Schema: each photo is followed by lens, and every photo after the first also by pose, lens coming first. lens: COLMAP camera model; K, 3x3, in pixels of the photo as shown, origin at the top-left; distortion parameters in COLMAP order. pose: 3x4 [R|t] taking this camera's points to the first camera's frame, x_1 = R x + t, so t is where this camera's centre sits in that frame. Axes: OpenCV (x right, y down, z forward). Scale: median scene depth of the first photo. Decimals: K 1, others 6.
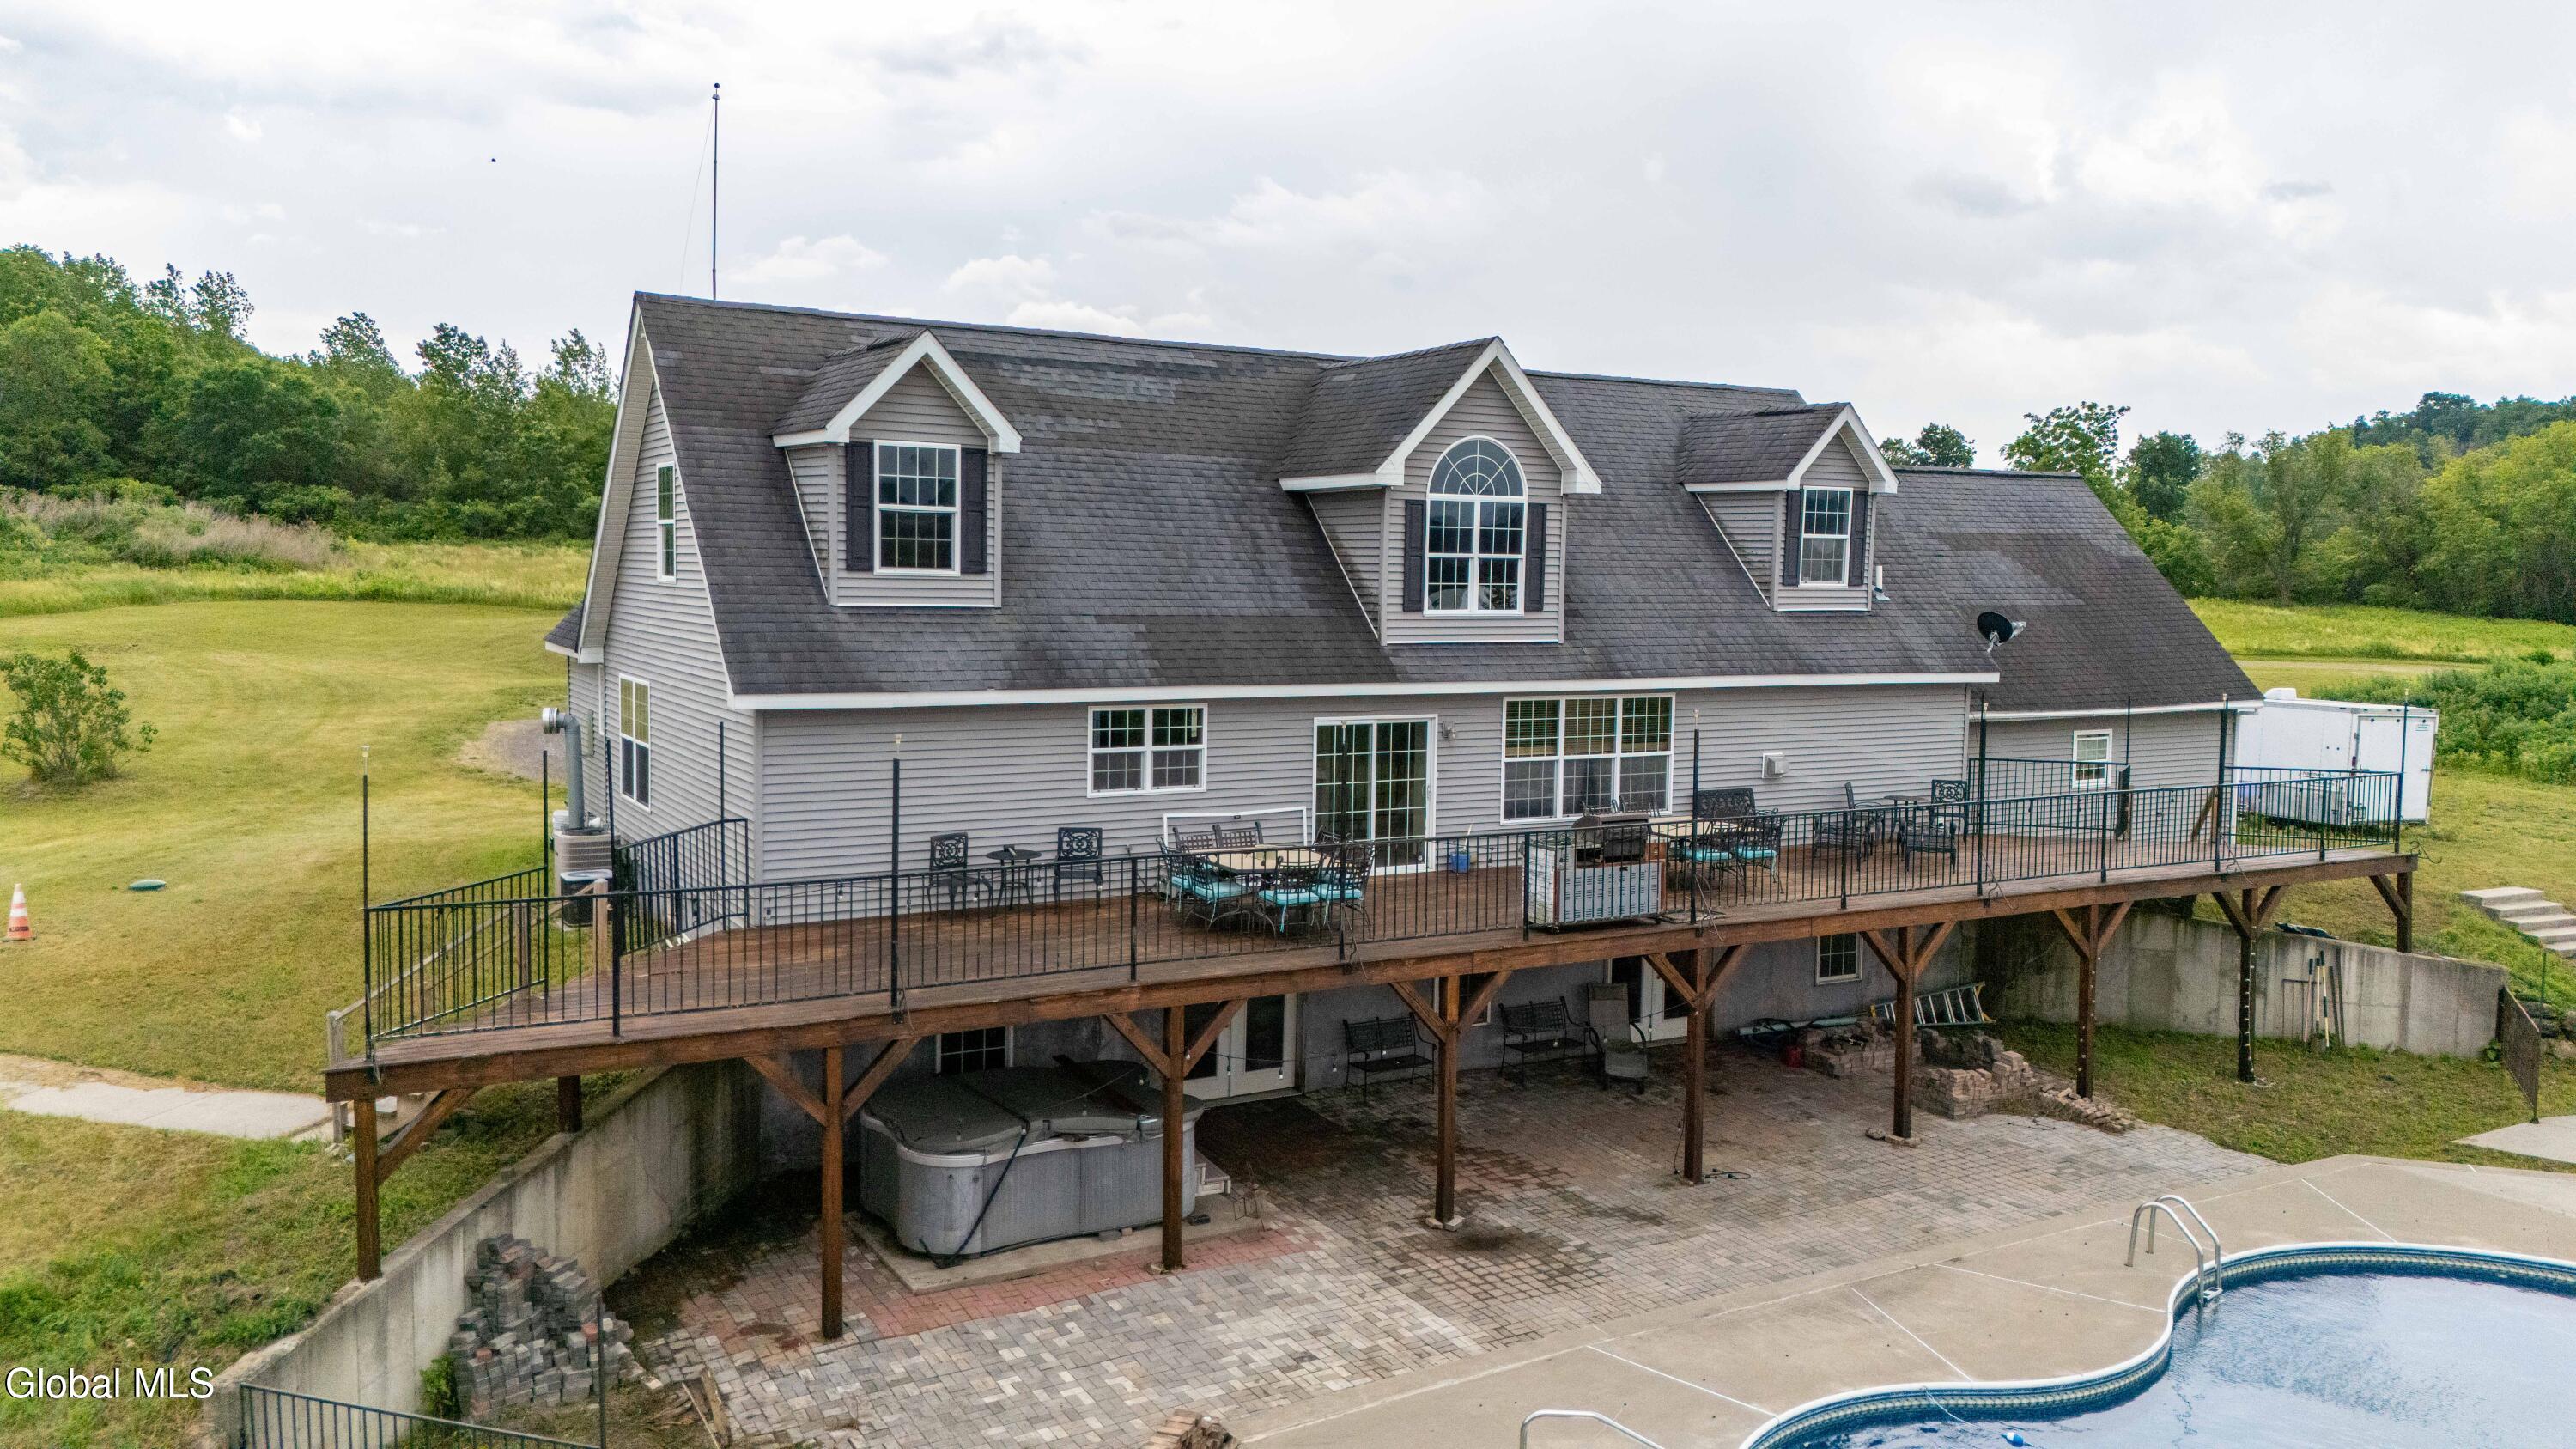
lens RADIAL K [[1884.5, 0, 1288.0], [0, 1884.5, 724.5], [0, 0, 1]] dist [0.154855, -0.254692]
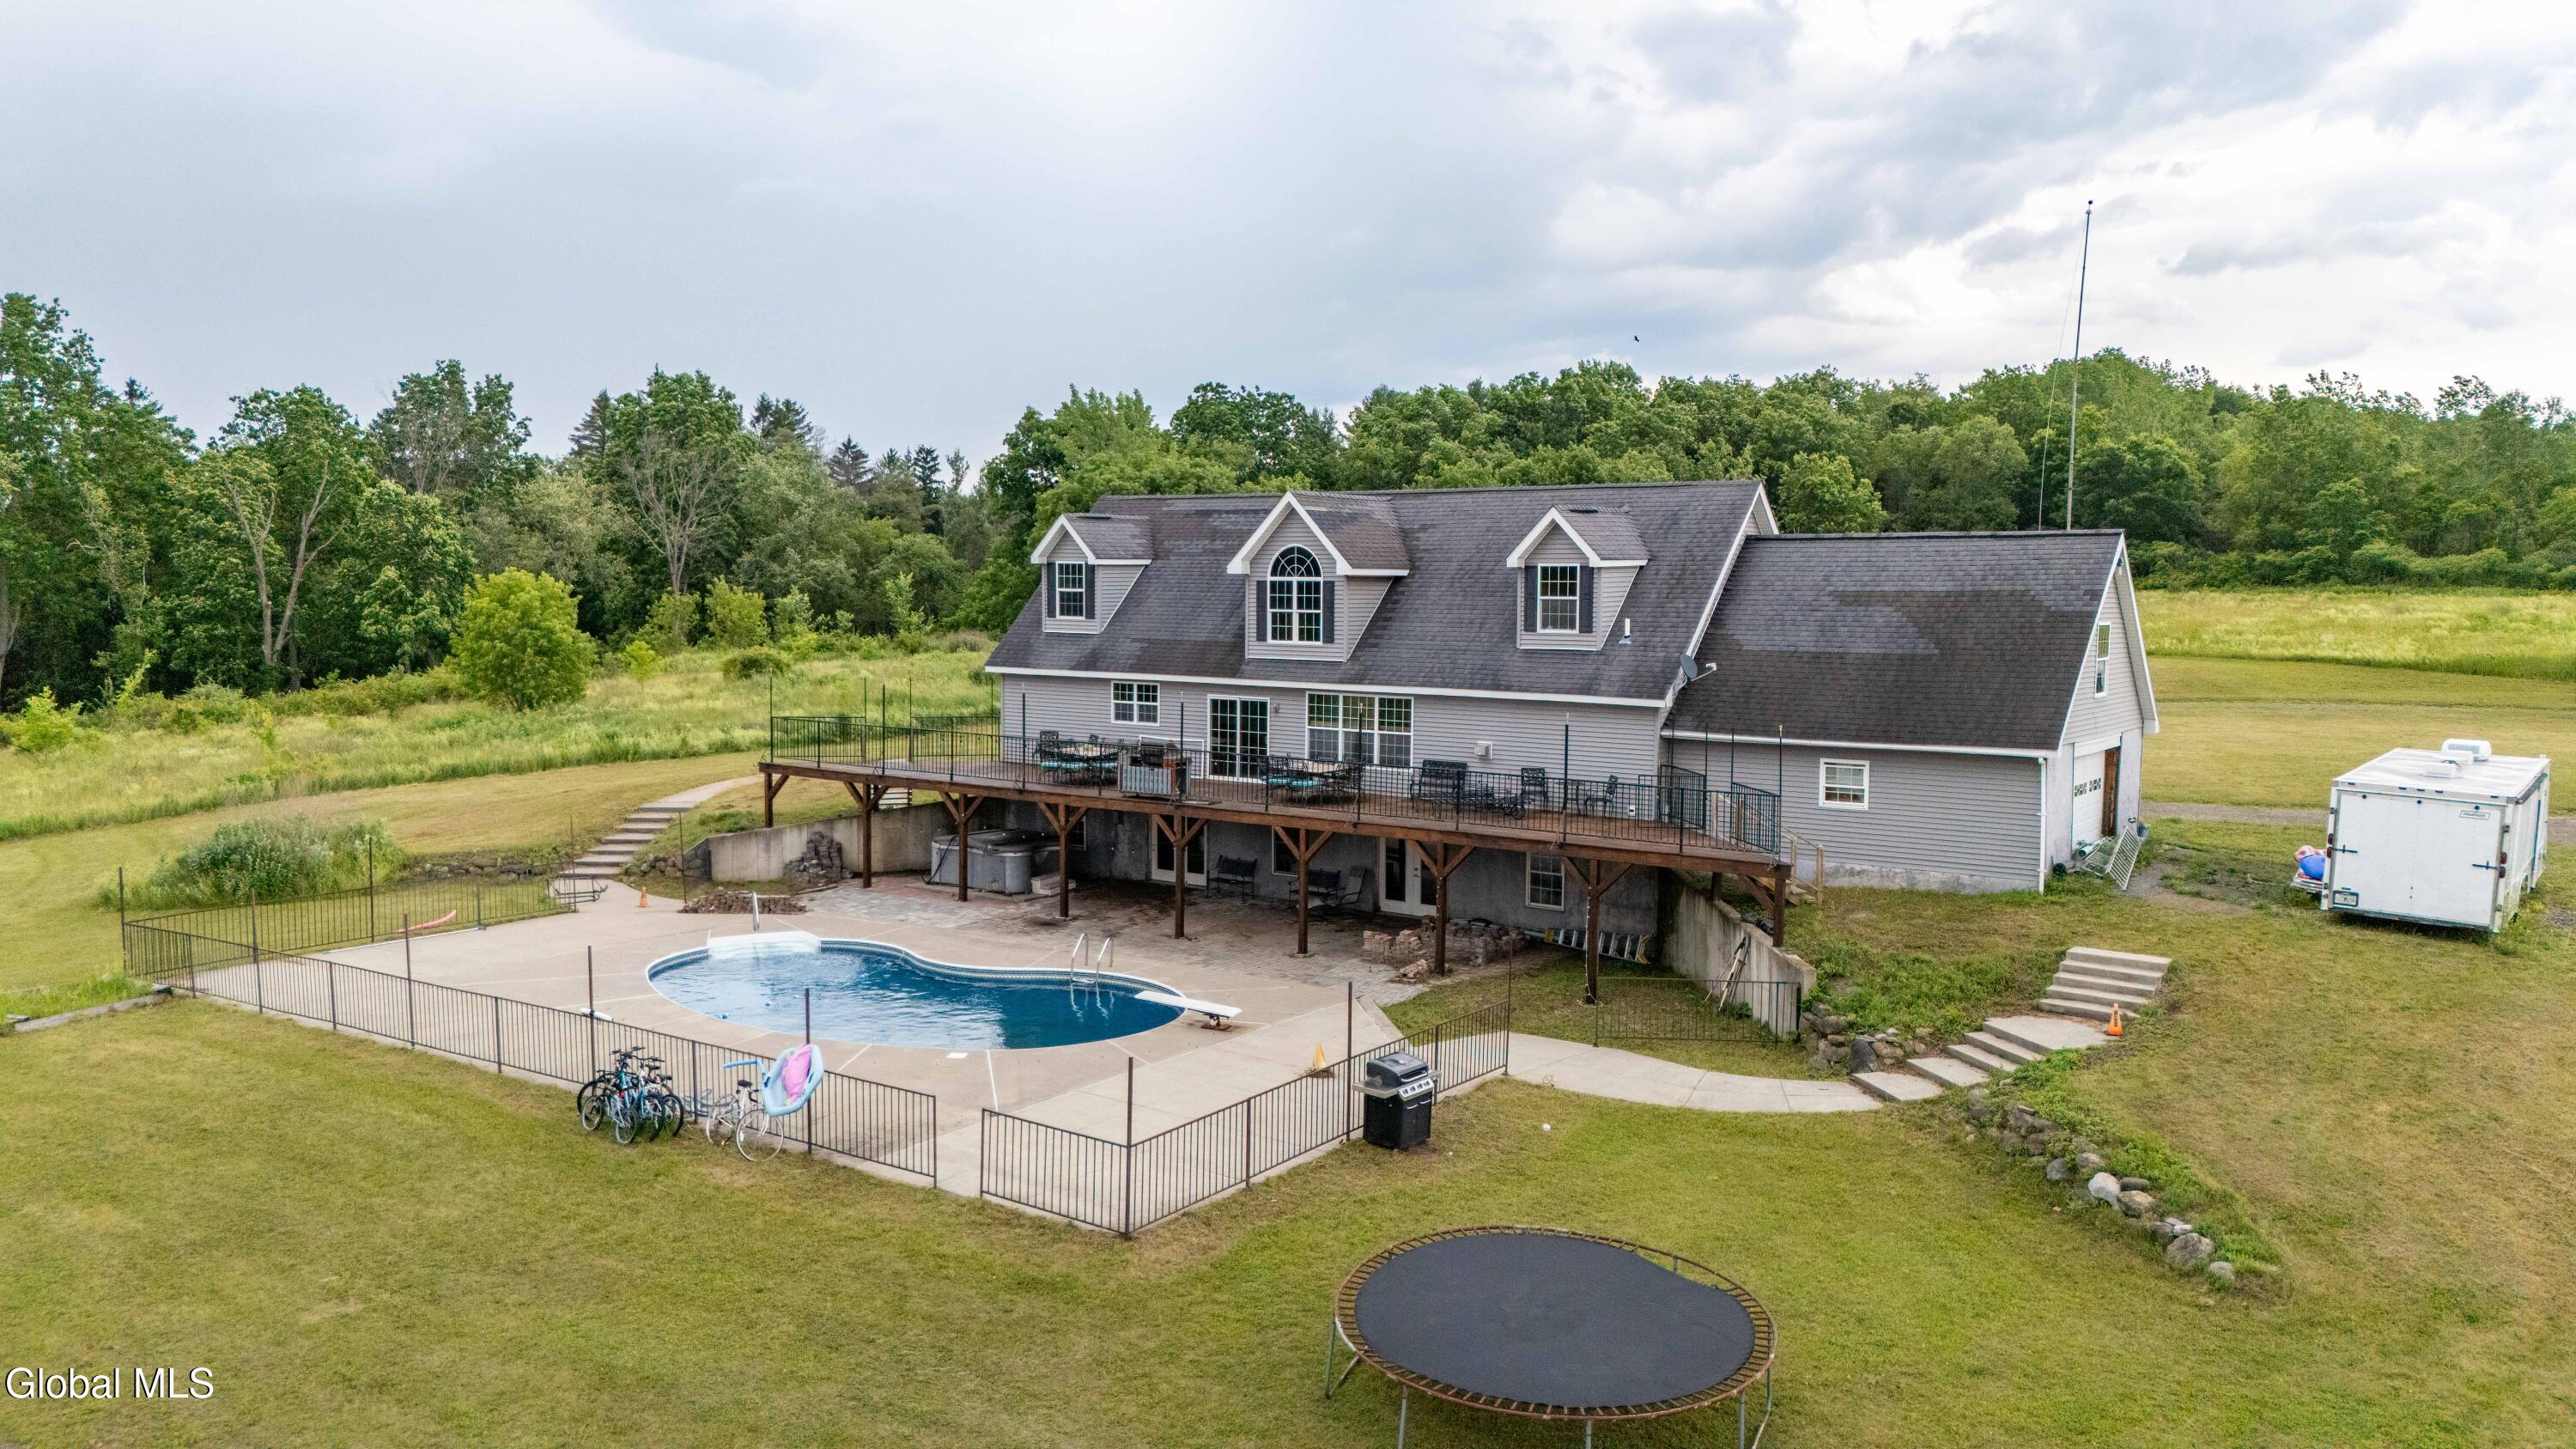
lens RADIAL K [[1884.5, 0, 1288.0], [0, 1884.5, 724.5], [0, 0, 1]] dist [0.154855, -0.254692]
pose [[0.402199, 0.057950, -0.913716, 1.745439], [-0.077545, 0.996565, 0.029071, -0.033849], [0.912262, 0.059162, 0.405312, 0.280696]]
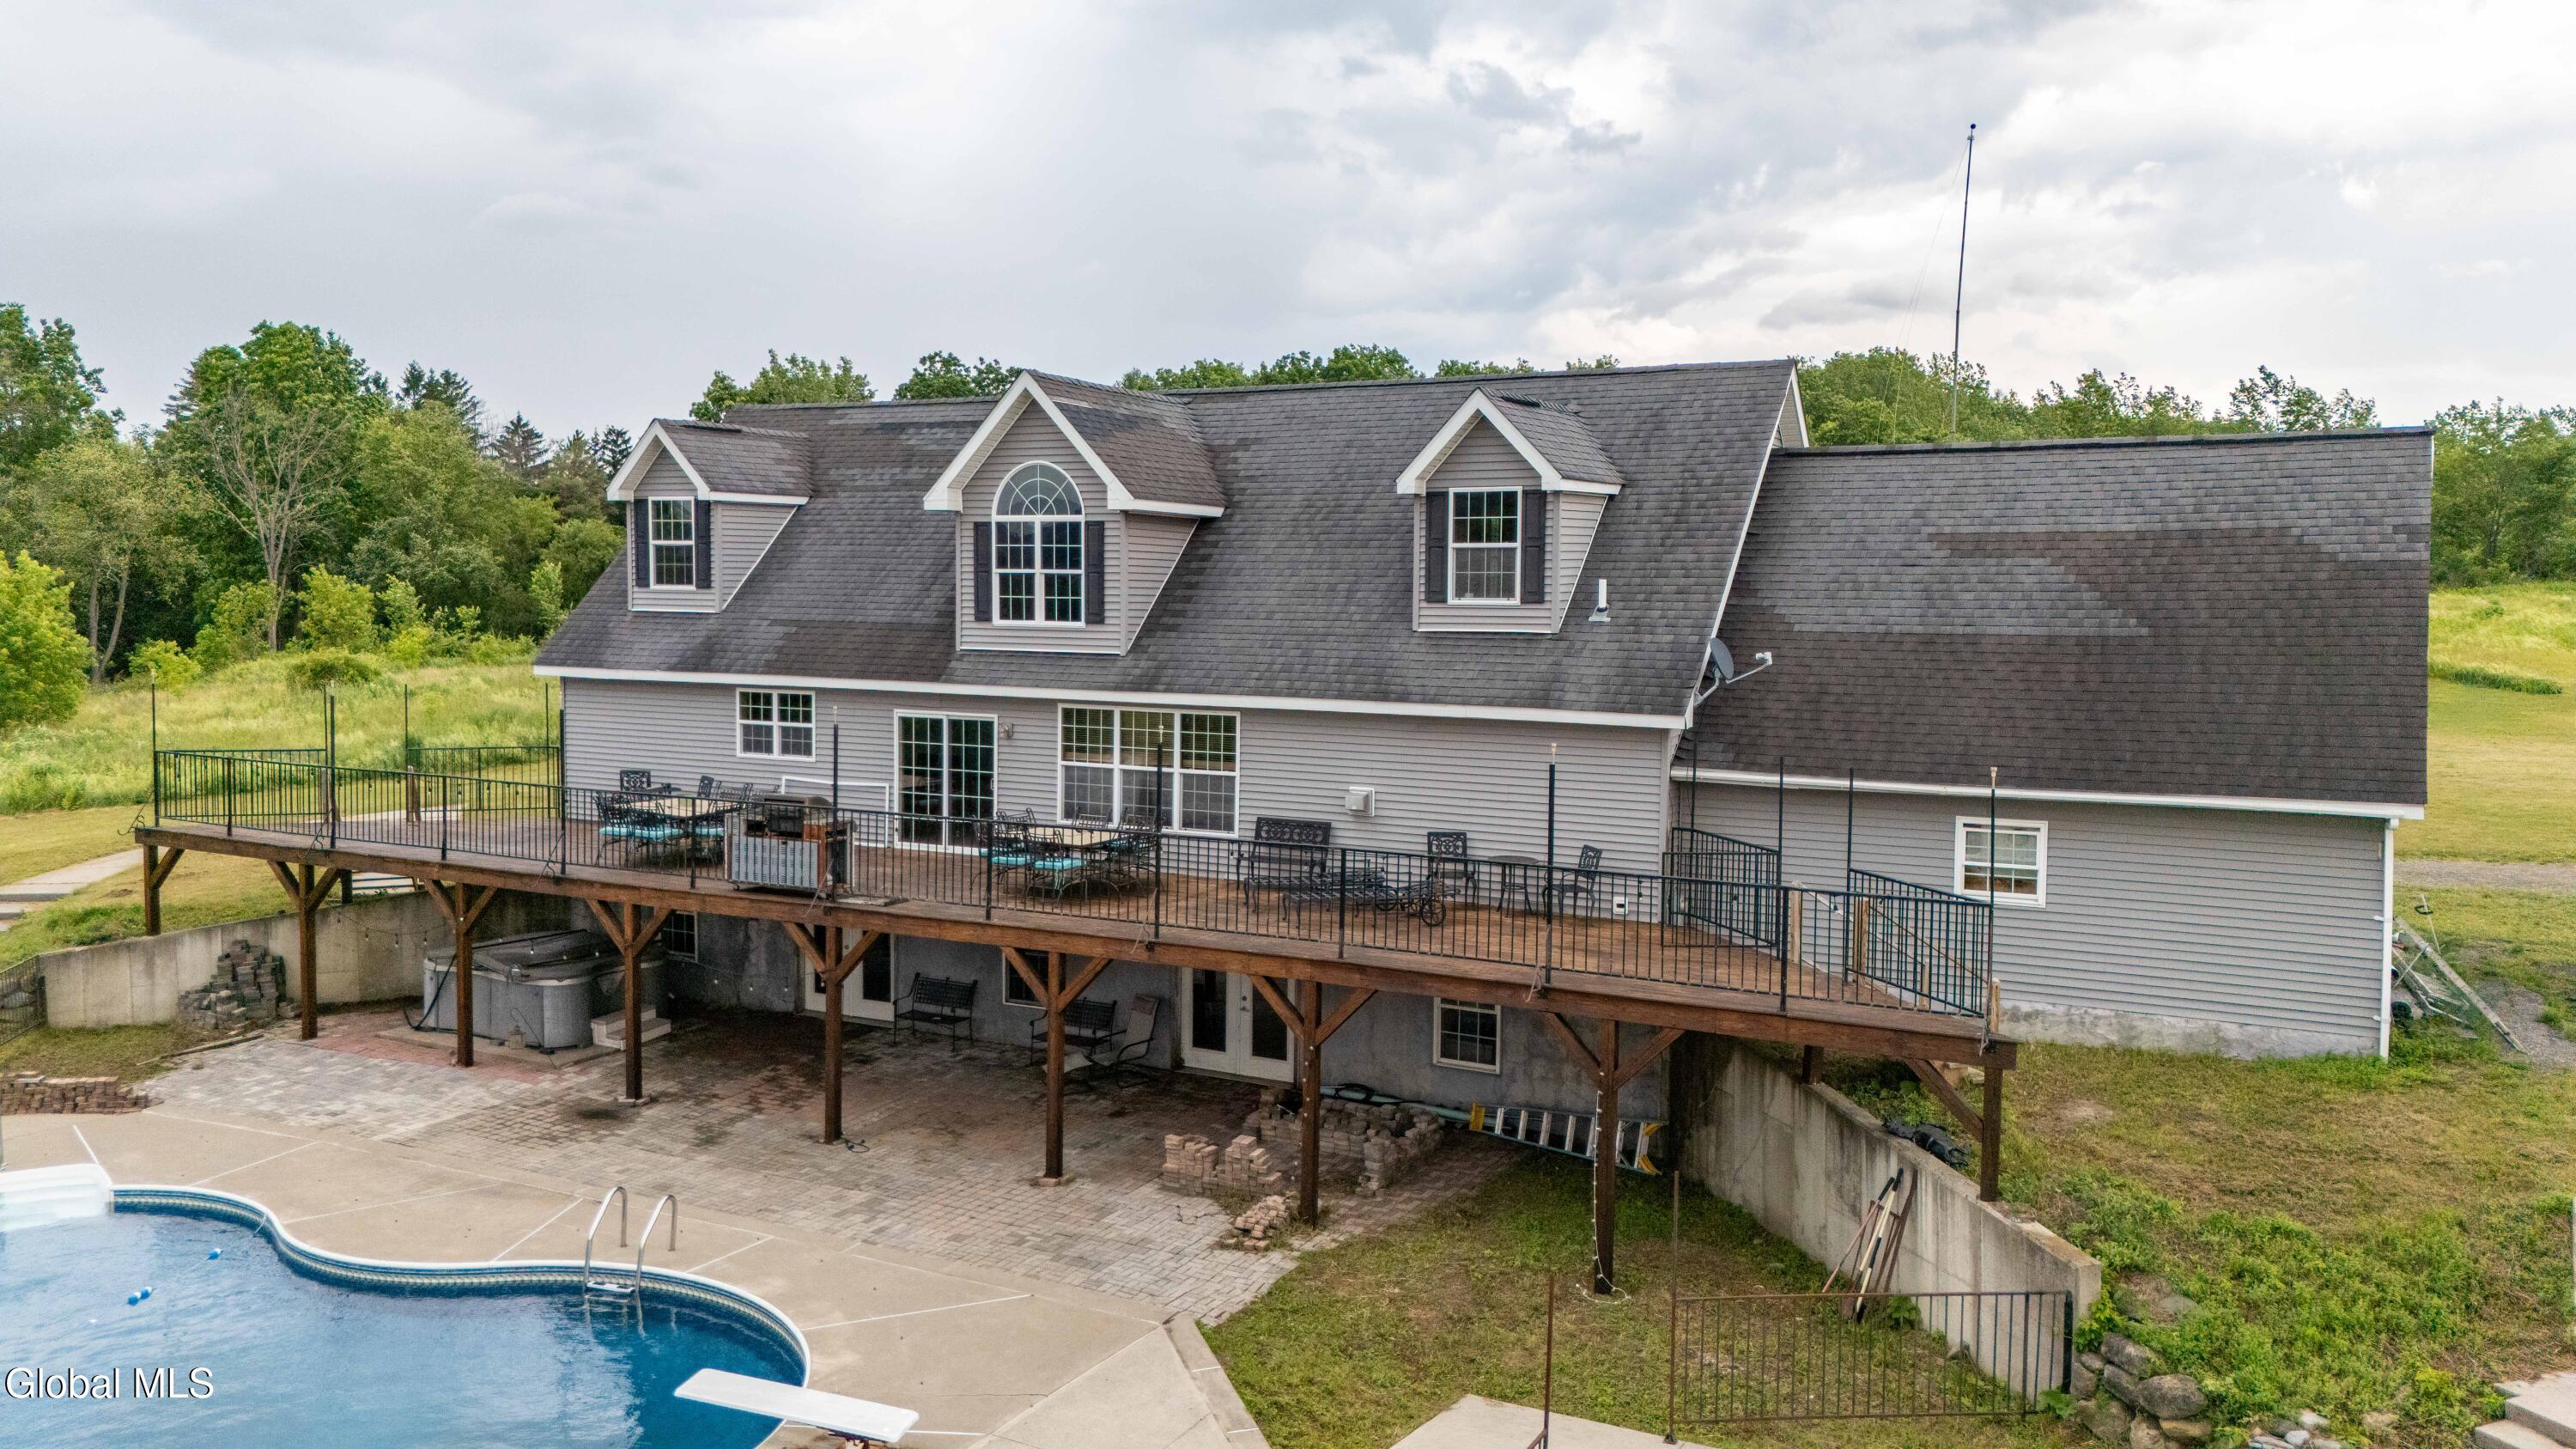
lens RADIAL K [[1884.5, 0, 1288.0], [0, 1884.5, 724.5], [0, 0, 1]] dist [0.154855, -0.254692]
pose [[0.520201, 0.049477, -0.852610, 1.110575], [-0.073635, 0.997201, 0.012941, -0.026548], [0.850864, 0.056050, 0.522388, 0.565728]]
